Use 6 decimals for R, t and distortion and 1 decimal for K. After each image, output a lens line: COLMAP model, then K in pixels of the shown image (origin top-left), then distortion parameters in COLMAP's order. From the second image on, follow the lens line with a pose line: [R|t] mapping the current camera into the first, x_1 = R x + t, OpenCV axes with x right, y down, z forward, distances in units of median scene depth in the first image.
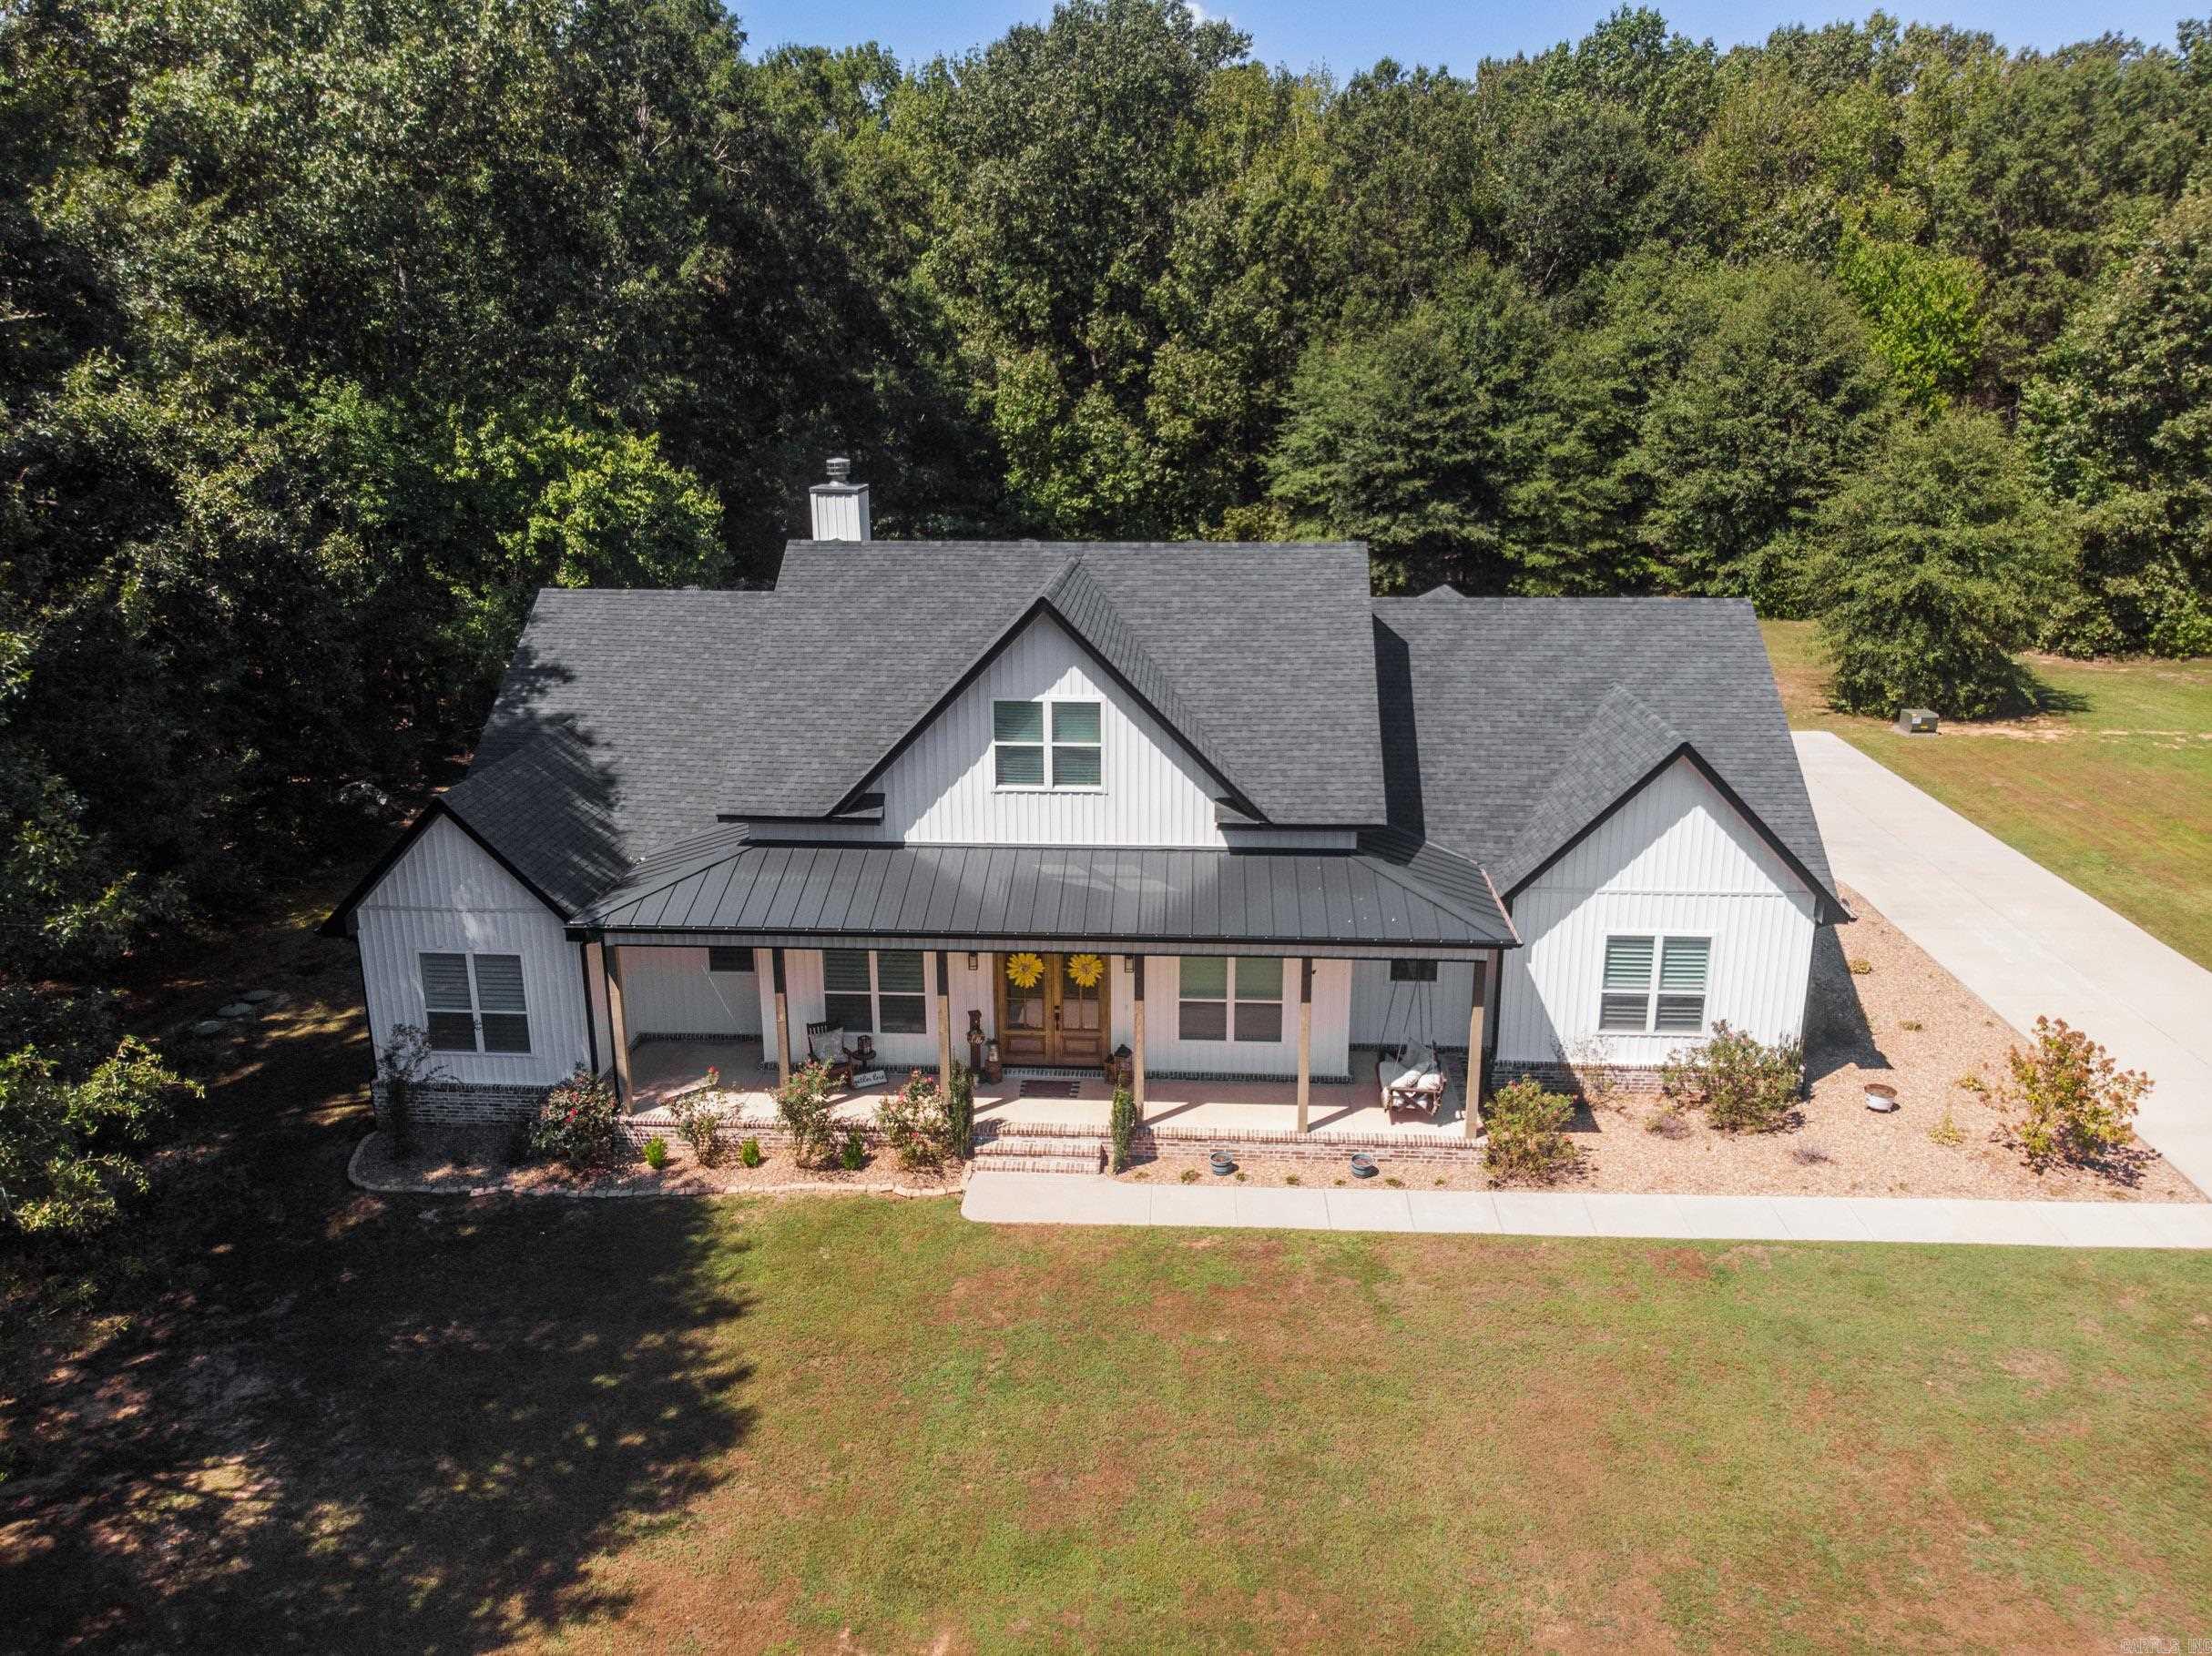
lens RADIAL K [[1648.0, 0, 1096.0], [0, 1648.0, 807.2], [0, 0, 1]] dist [-0.021164, 0.046302]
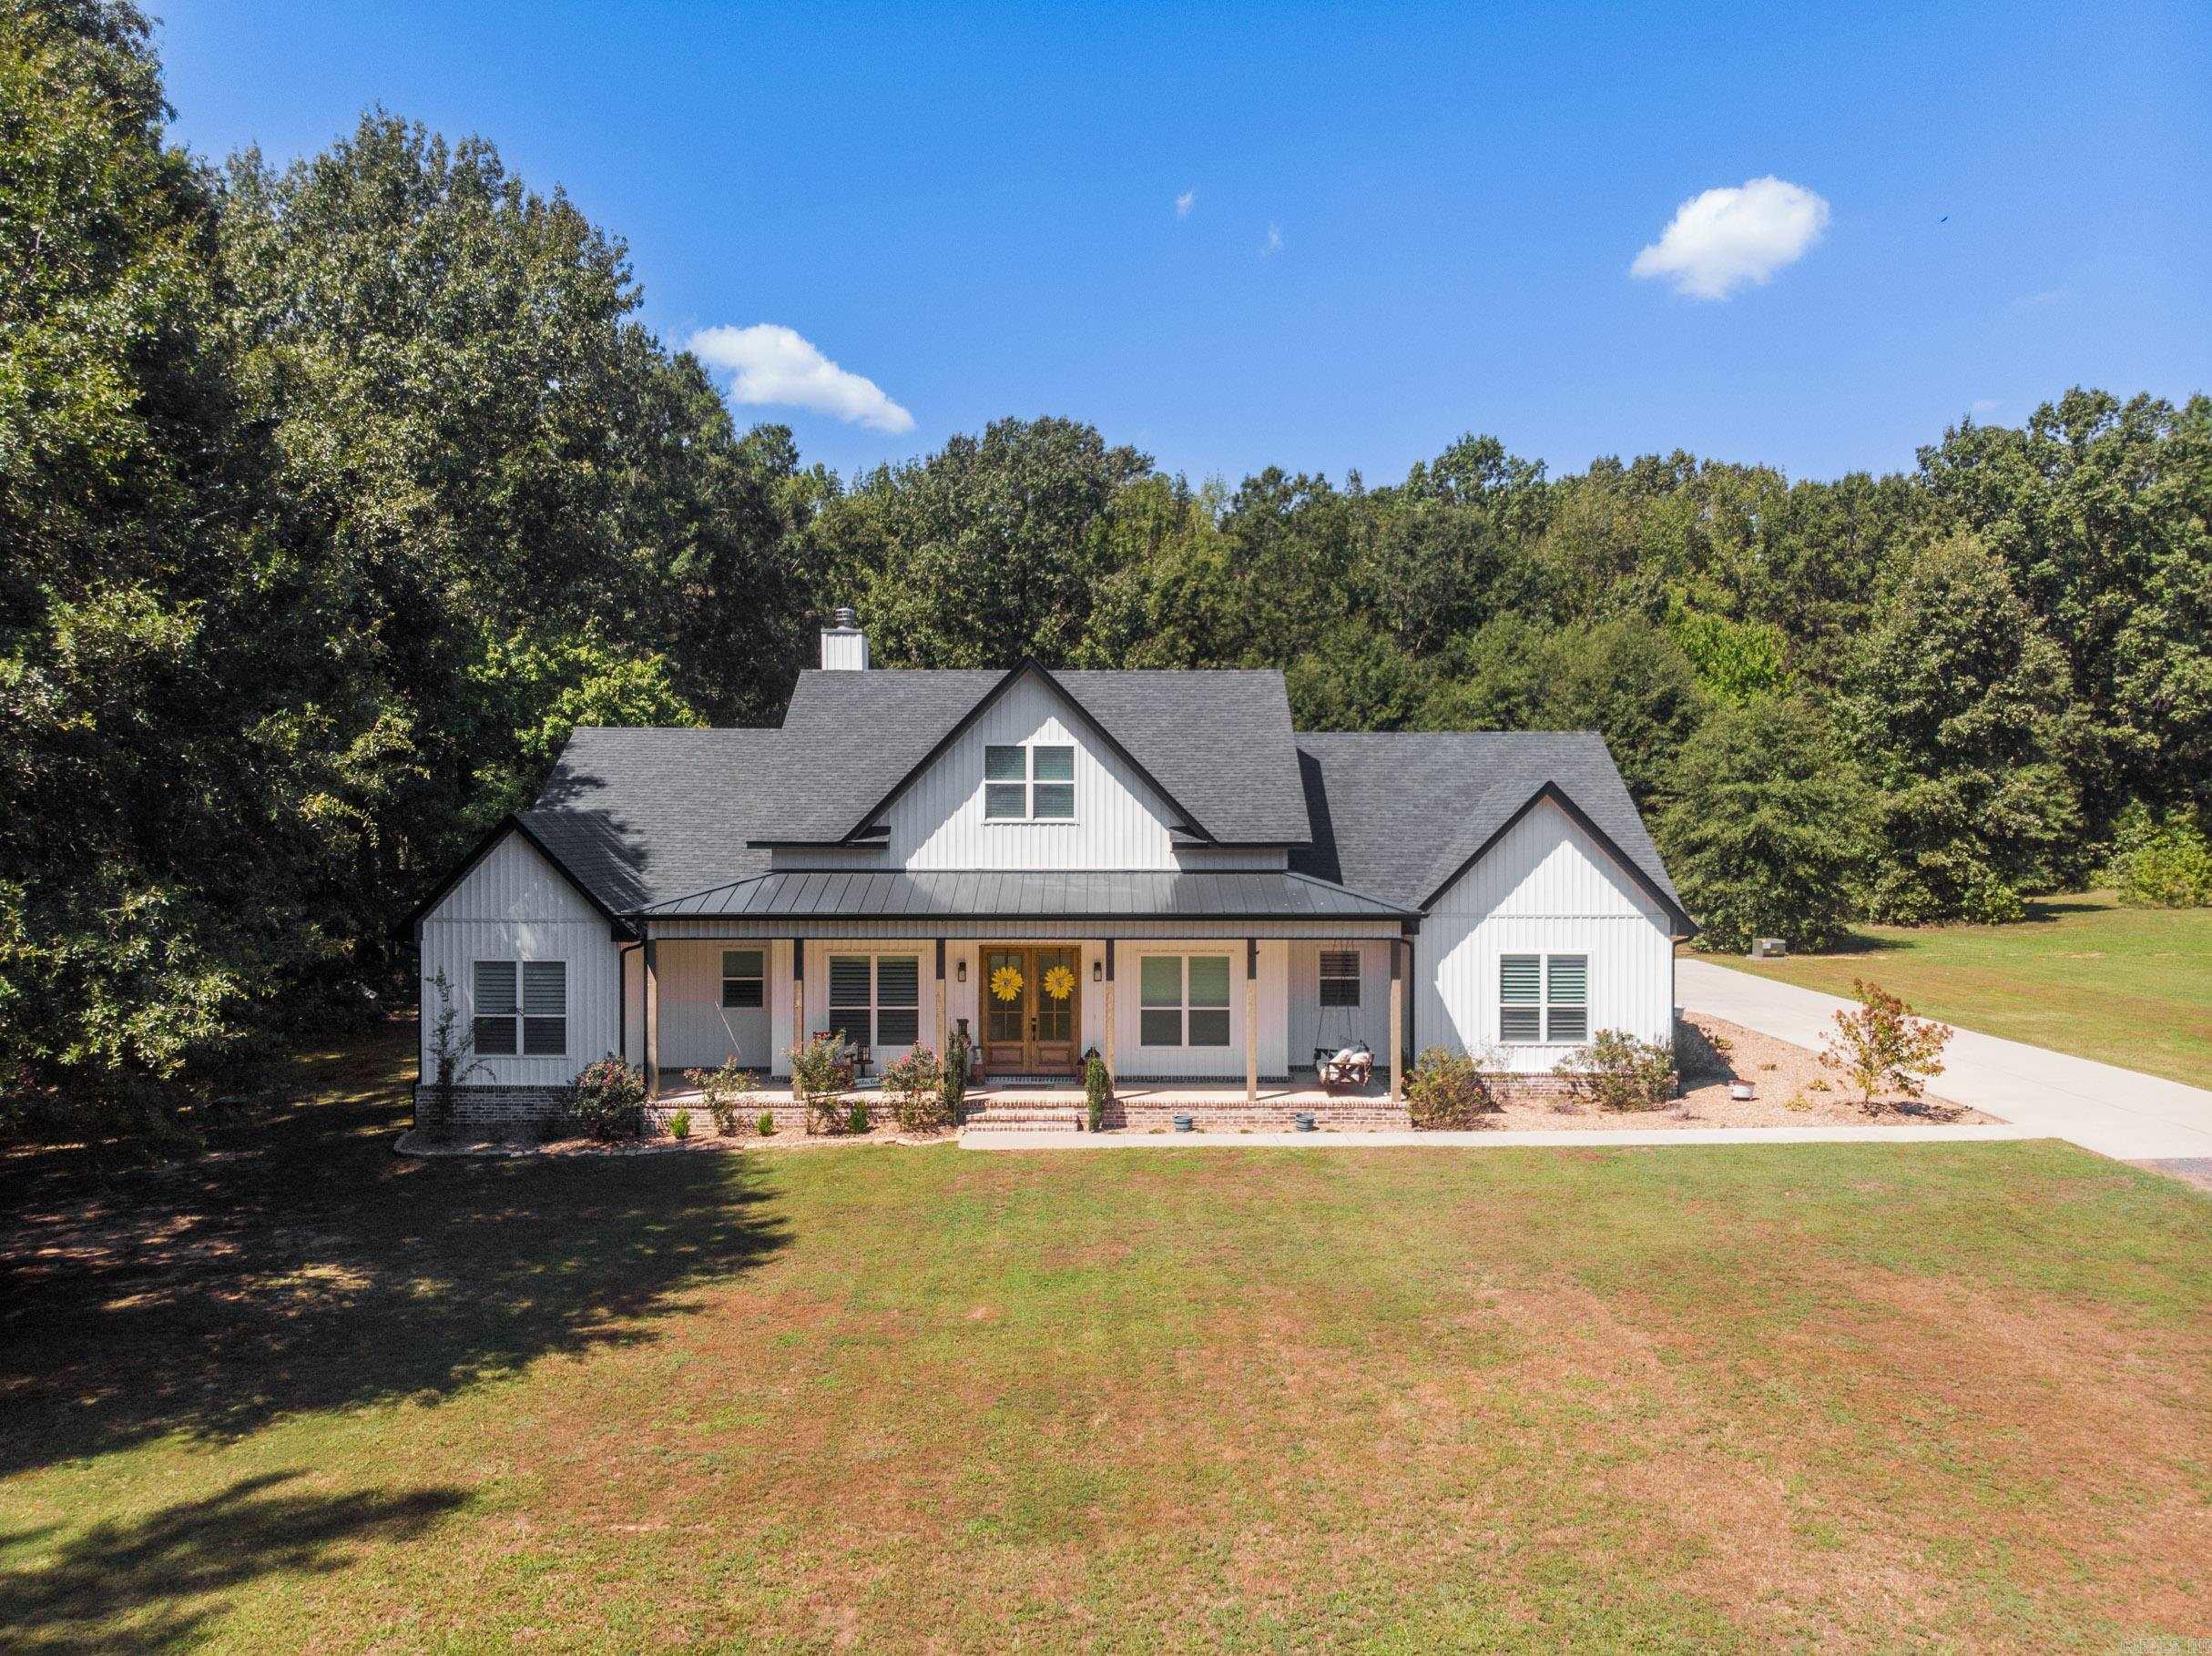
lens RADIAL K [[1627.5, 0, 1106.0], [0, 1627.5, 828.0], [0, 0, 1]] dist [0.019892, 0.002600]
pose [[0.997814, 0.005300, 0.065875, -0.033917], [0.012093, 0.965310, -0.260826, 0.199520], [-0.064972, 0.261052, 0.963136, -0.090768]]
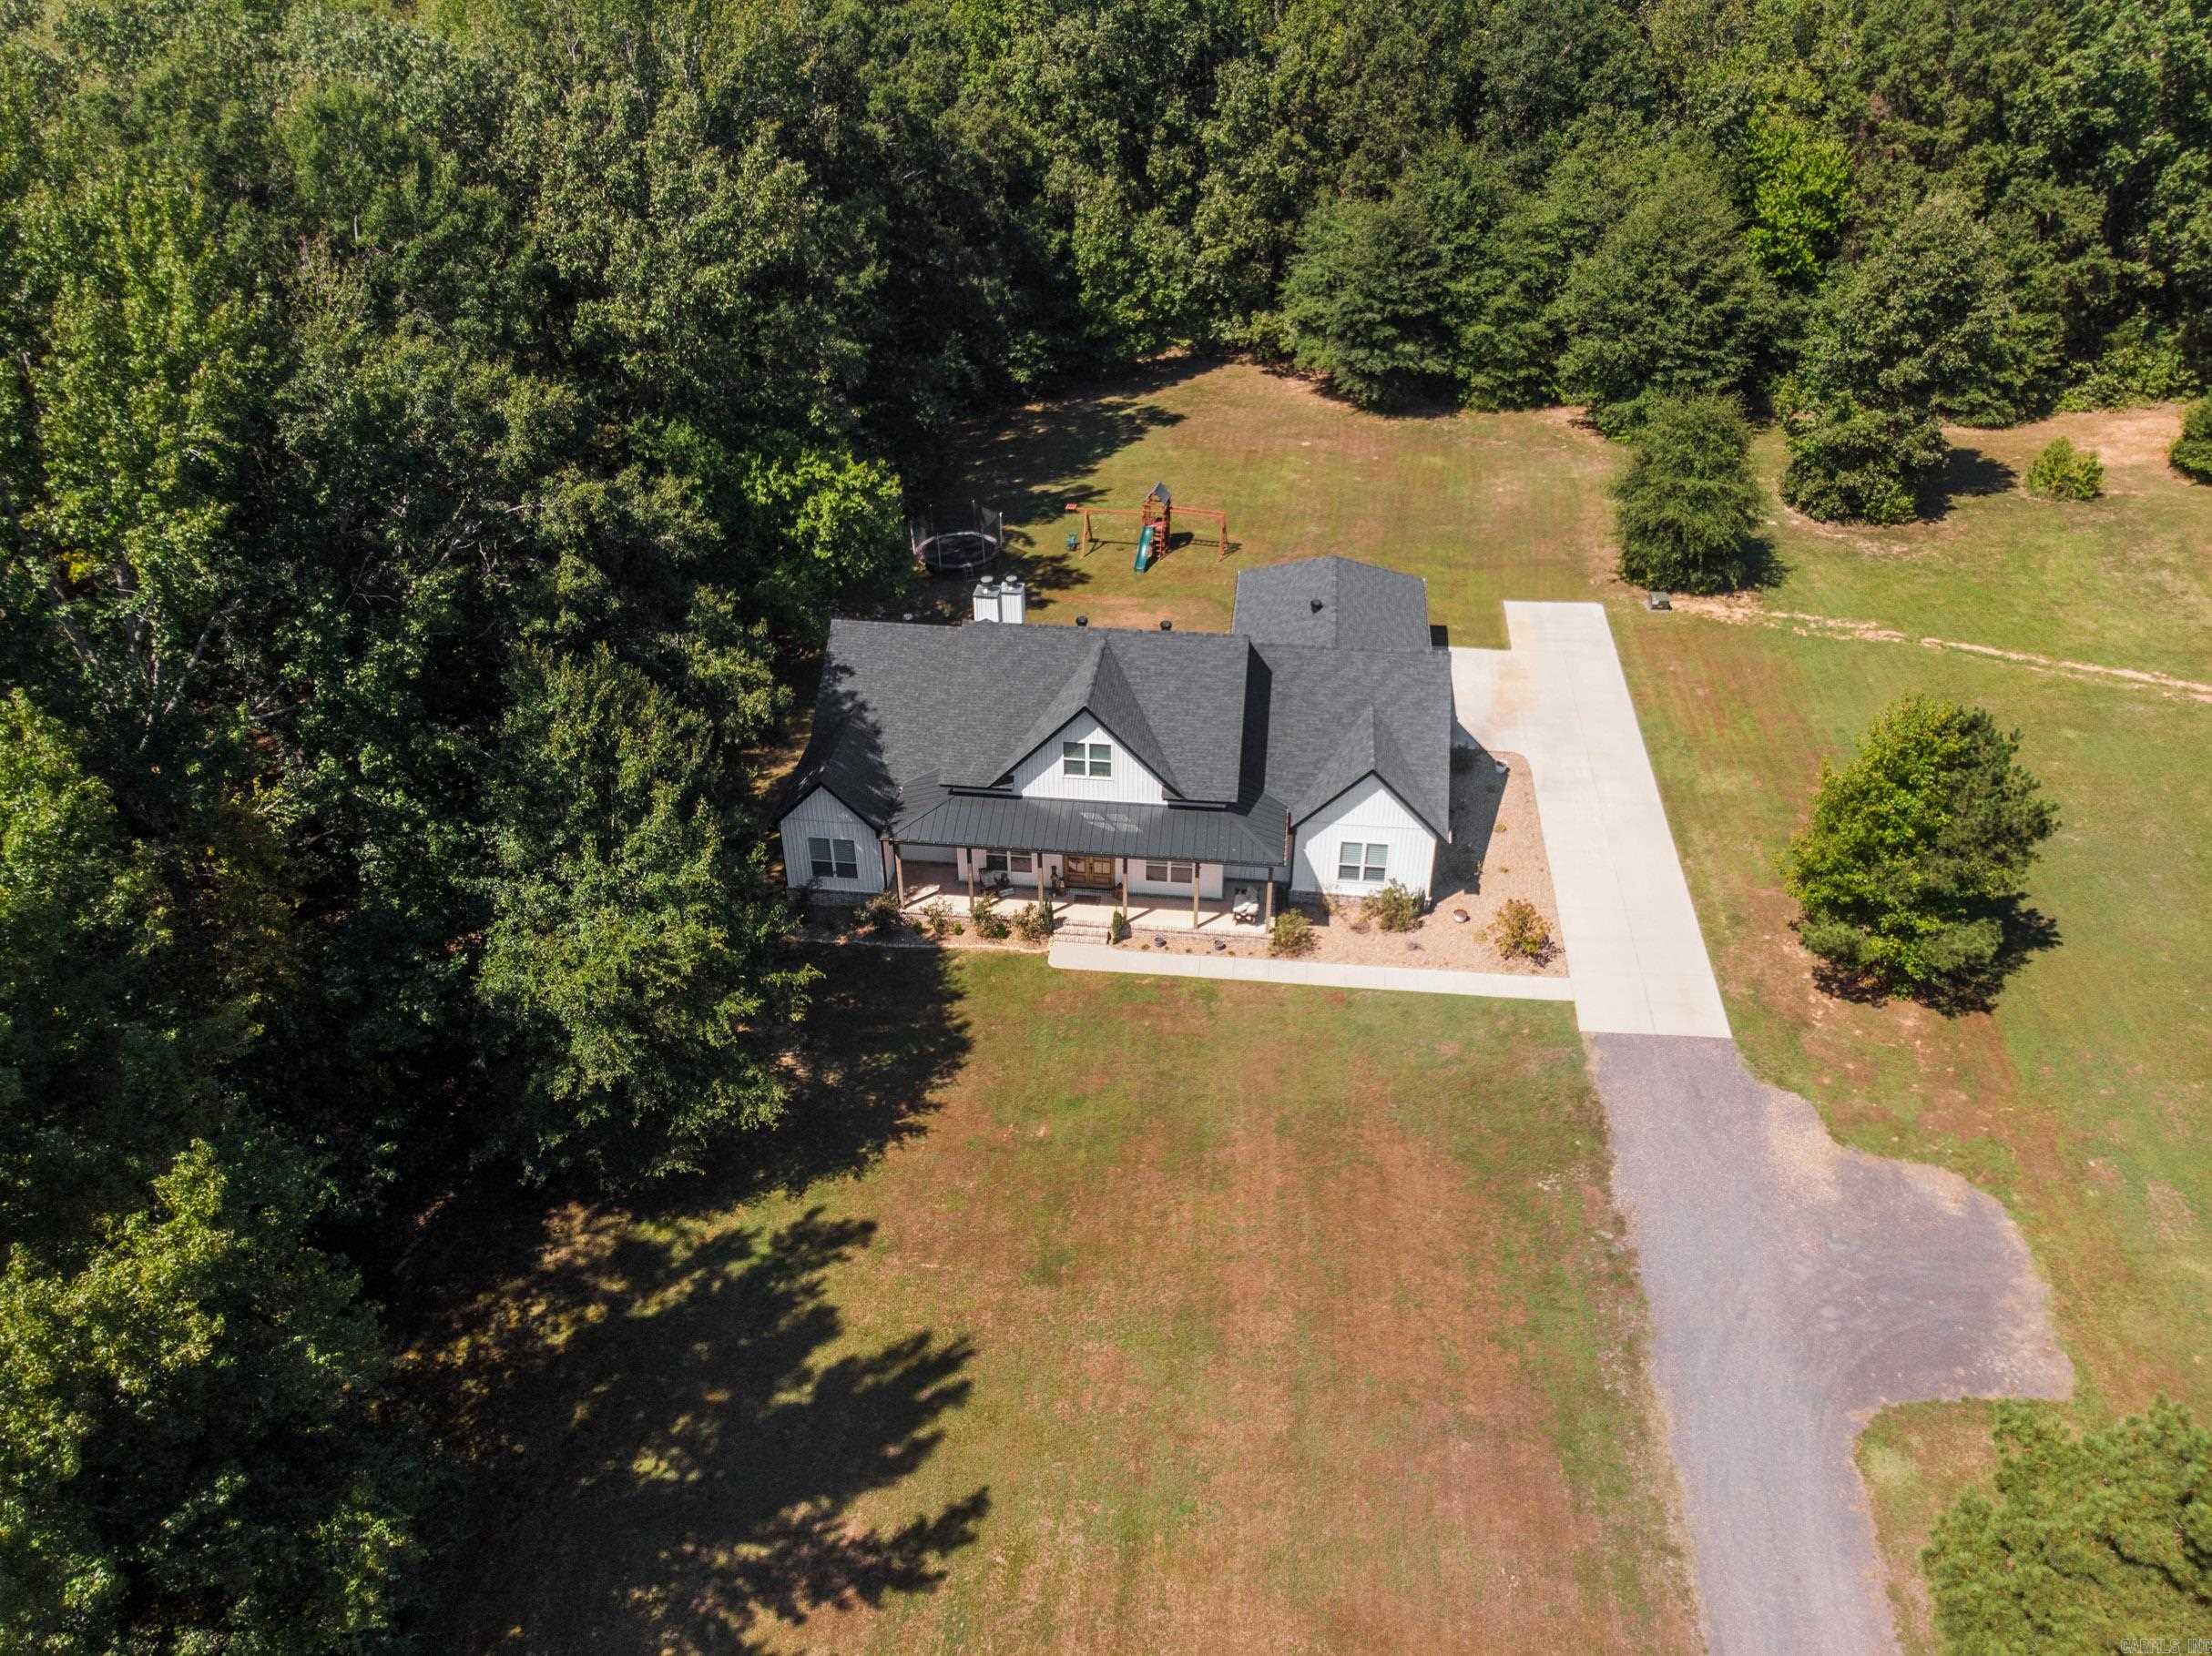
lens RADIAL K [[1591.9, 0, 1073.5], [0, 1591.9, 865.0], [0, 0, 1]] dist [-0.008560, 0.001403]
pose [[0.997915, 0.028013, -0.058145, 0.053054], [-0.007129, 0.943224, 0.332080, -0.404559], [0.064147, -0.330973, 0.941458, -0.700342]]
